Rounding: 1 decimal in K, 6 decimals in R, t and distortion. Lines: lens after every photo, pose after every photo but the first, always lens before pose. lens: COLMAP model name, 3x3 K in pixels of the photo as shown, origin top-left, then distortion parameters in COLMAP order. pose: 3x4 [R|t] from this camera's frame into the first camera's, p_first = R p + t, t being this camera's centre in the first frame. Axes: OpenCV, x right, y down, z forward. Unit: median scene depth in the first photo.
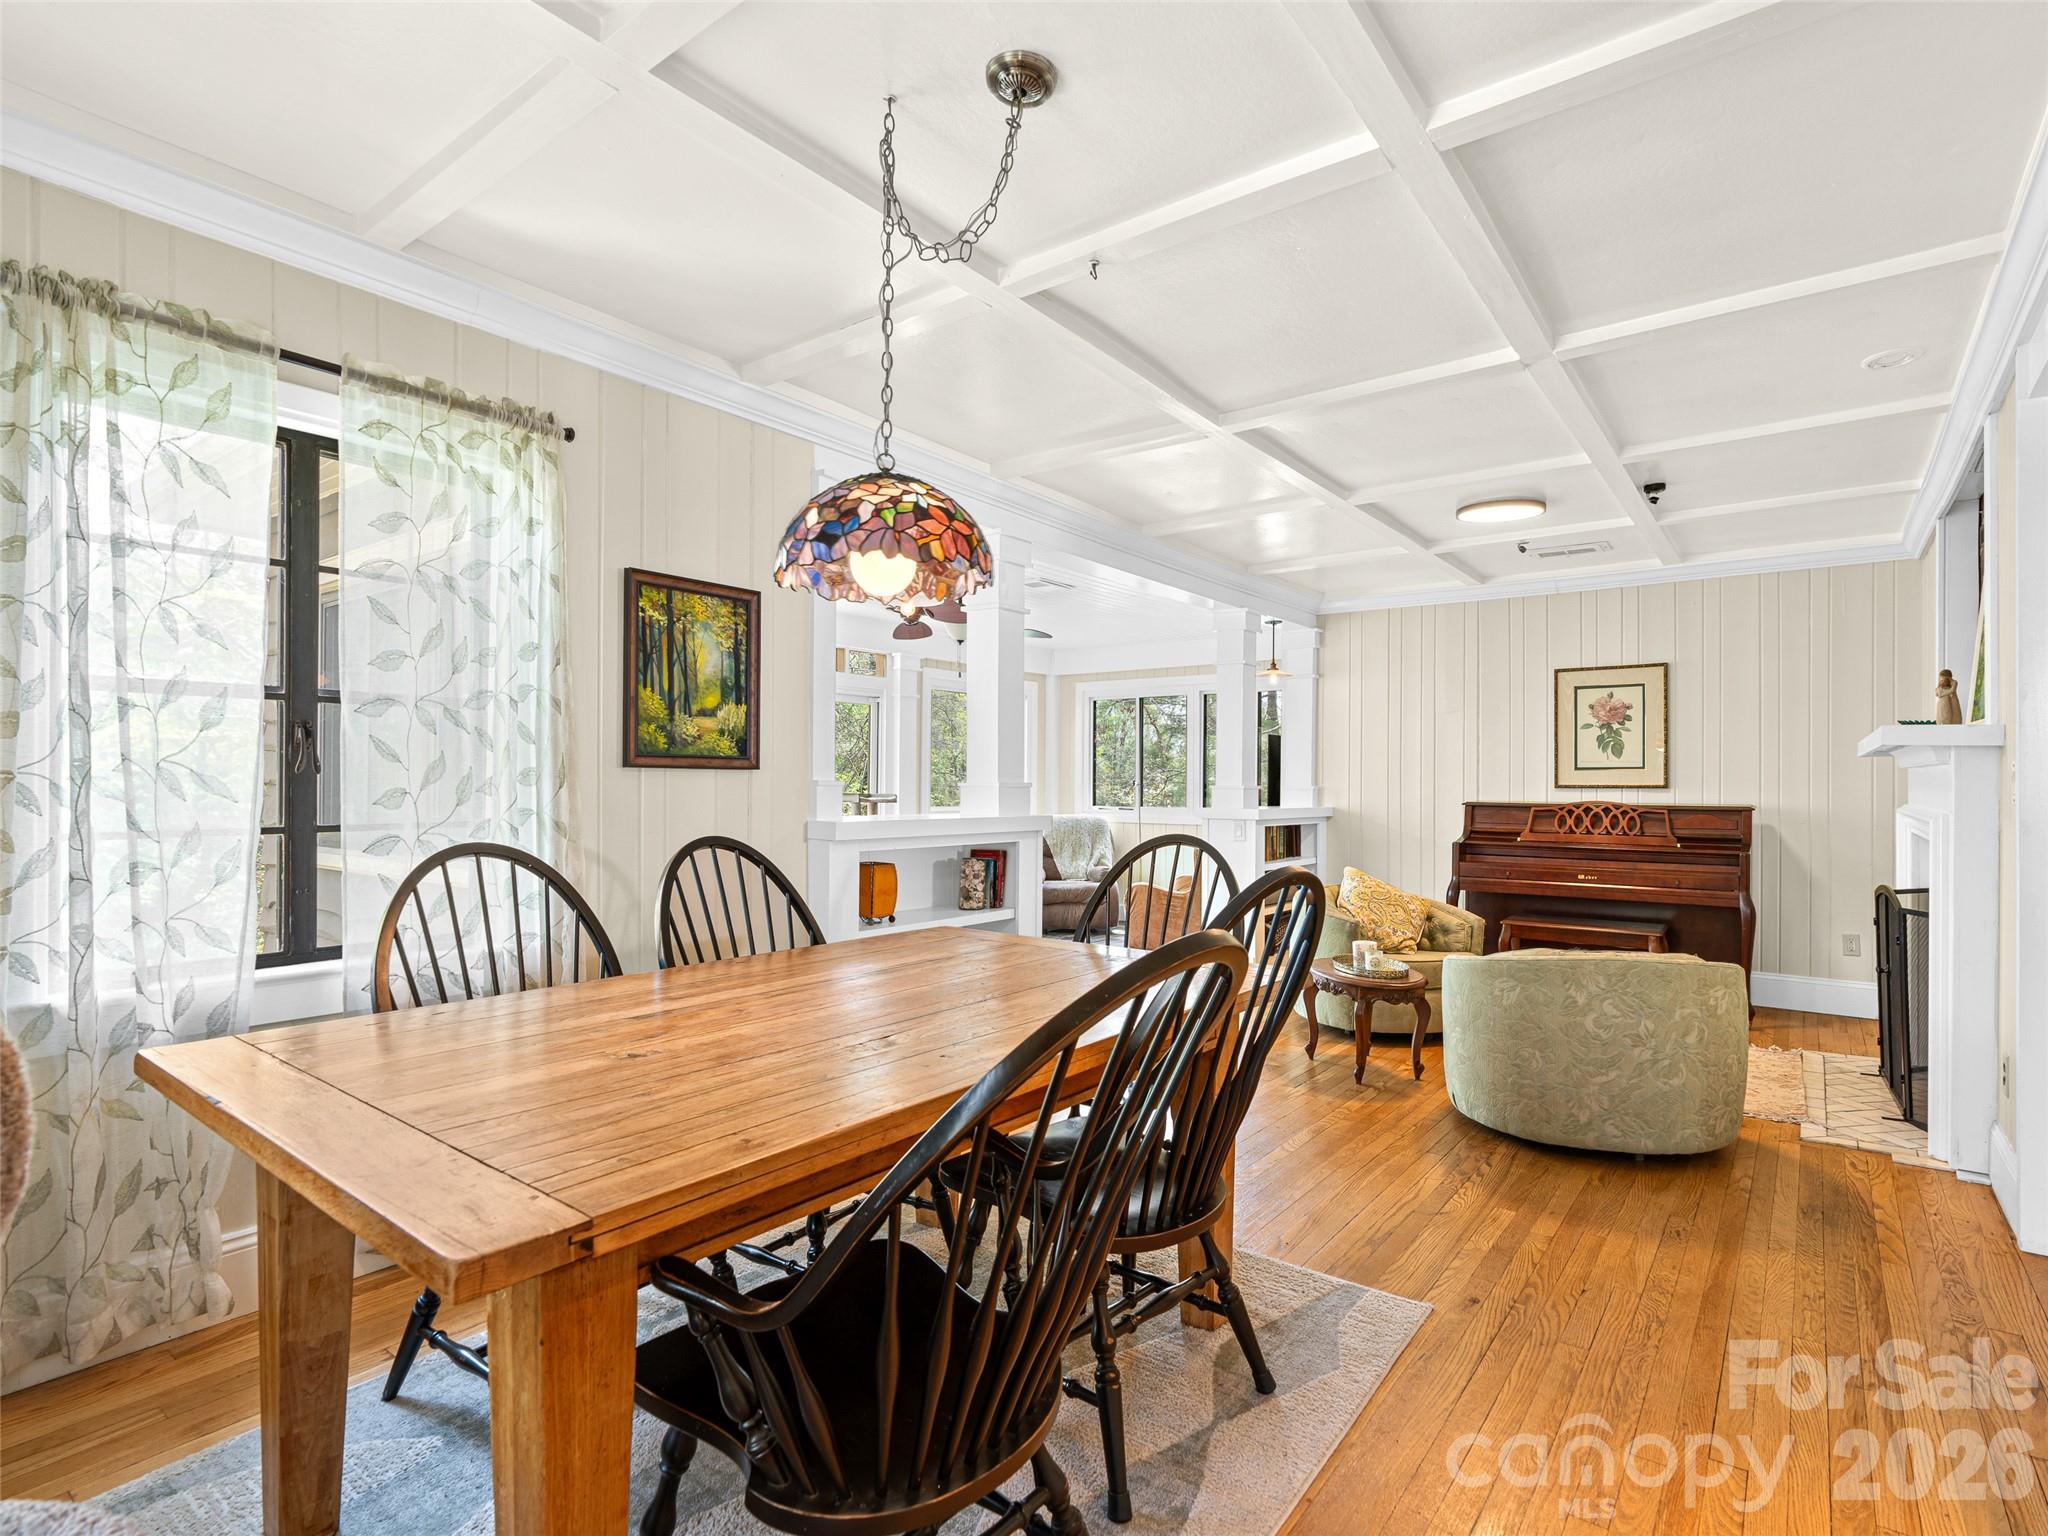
lens RADIAL K [[1030.9, 0, 1012.2], [0, 1030.9, 773.7], [0, 0, 1]] dist [-0.002442, 0.000415]
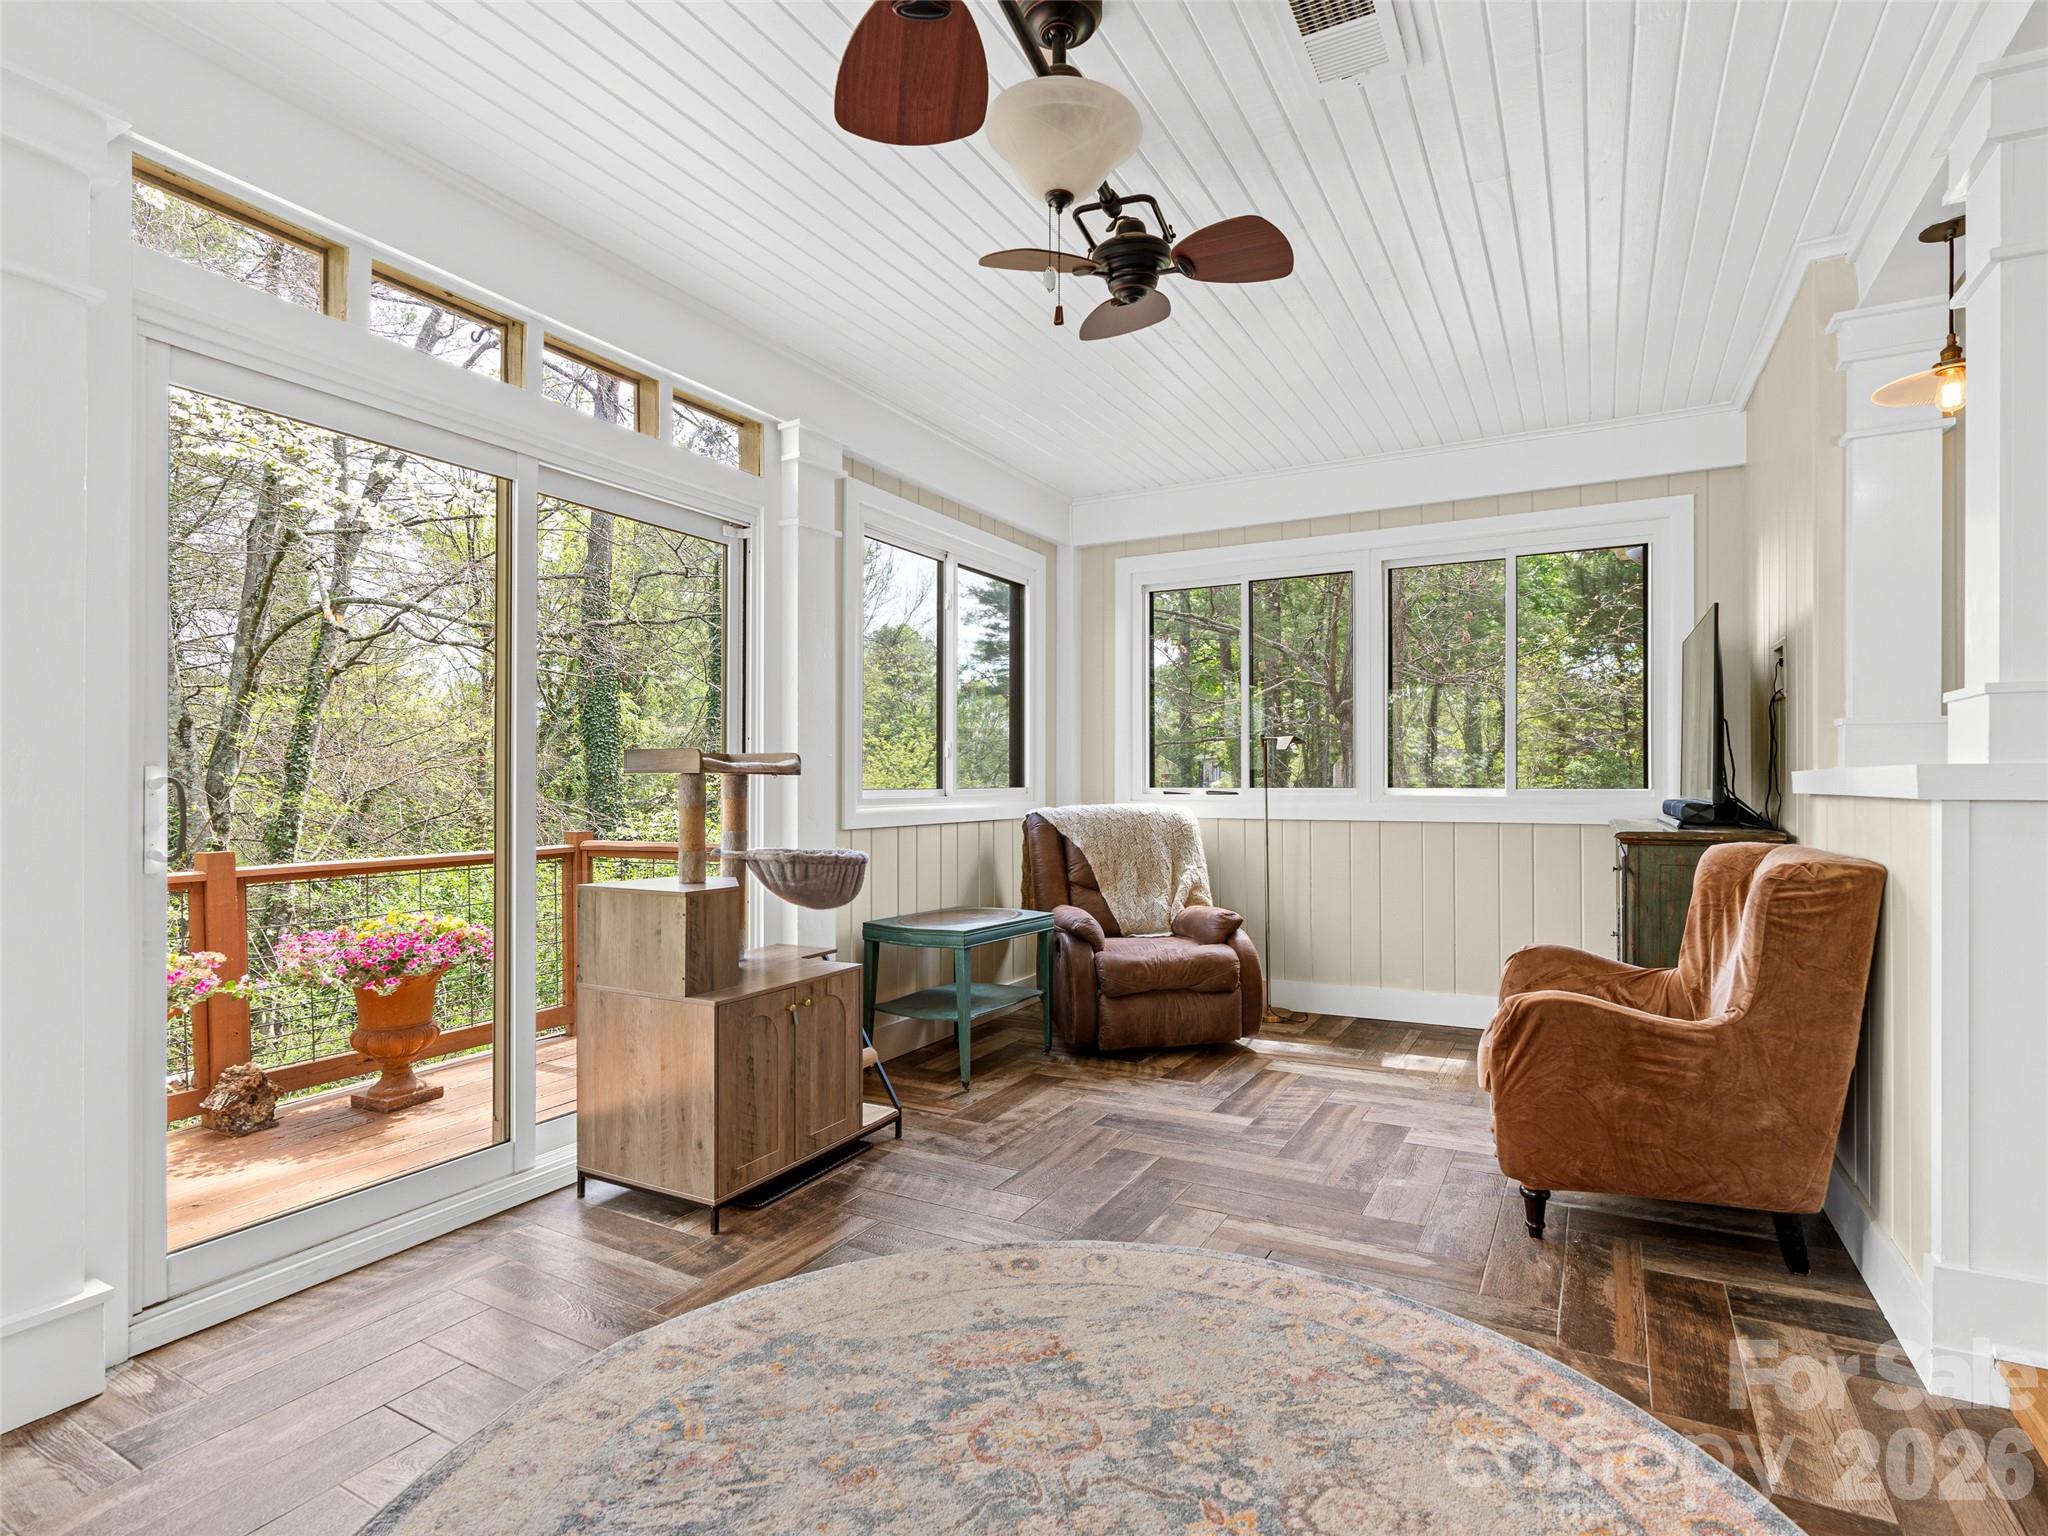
lens RADIAL K [[1030.9, 0, 1012.2], [0, 1030.9, 773.7], [0, 0, 1]] dist [-0.002442, 0.000415]
pose [[0.988903, -0.008927, 0.148296, -0.077322], [0.008434, 0.999957, 0.003951, 0.022262], [-0.148325, -0.002656, 0.988935, 0.515308]]
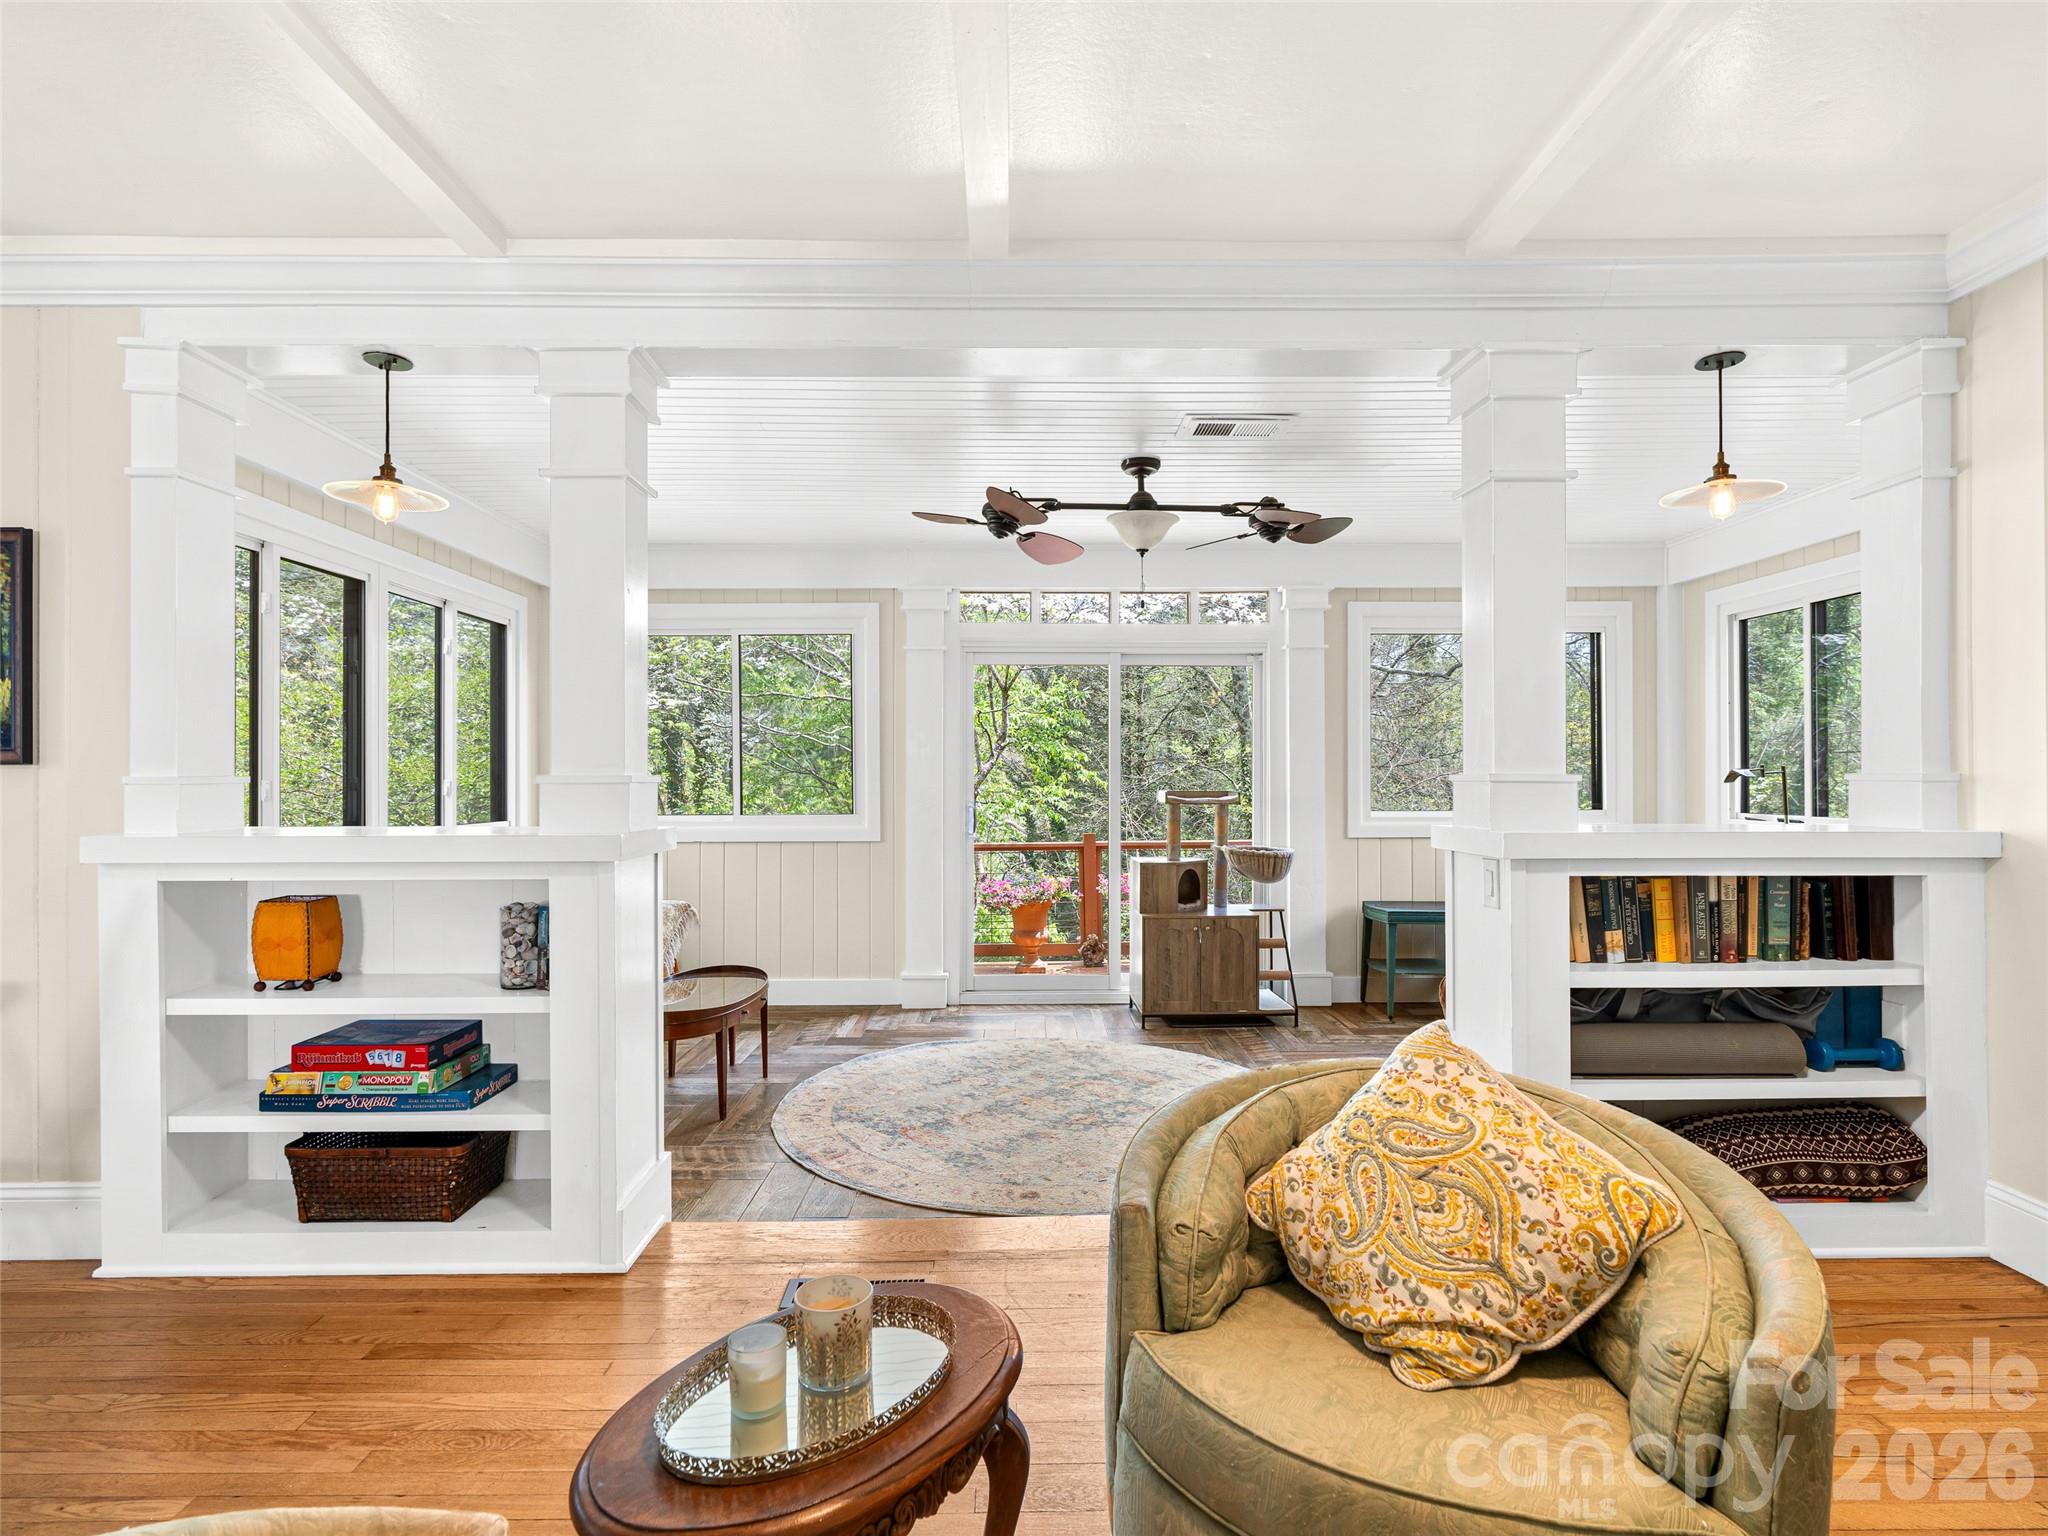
lens RADIAL K [[1030.9, 0, 1012.2], [0, 1030.9, 773.7], [0, 0, 1]] dist [-0.002442, 0.000415]
pose [[0.628346, -0.015568, -0.777778, 0.277595], [0.018565, 0.999815, -0.005014, 0.006013], [0.777713, -0.011289, 0.628519, 0.385881]]
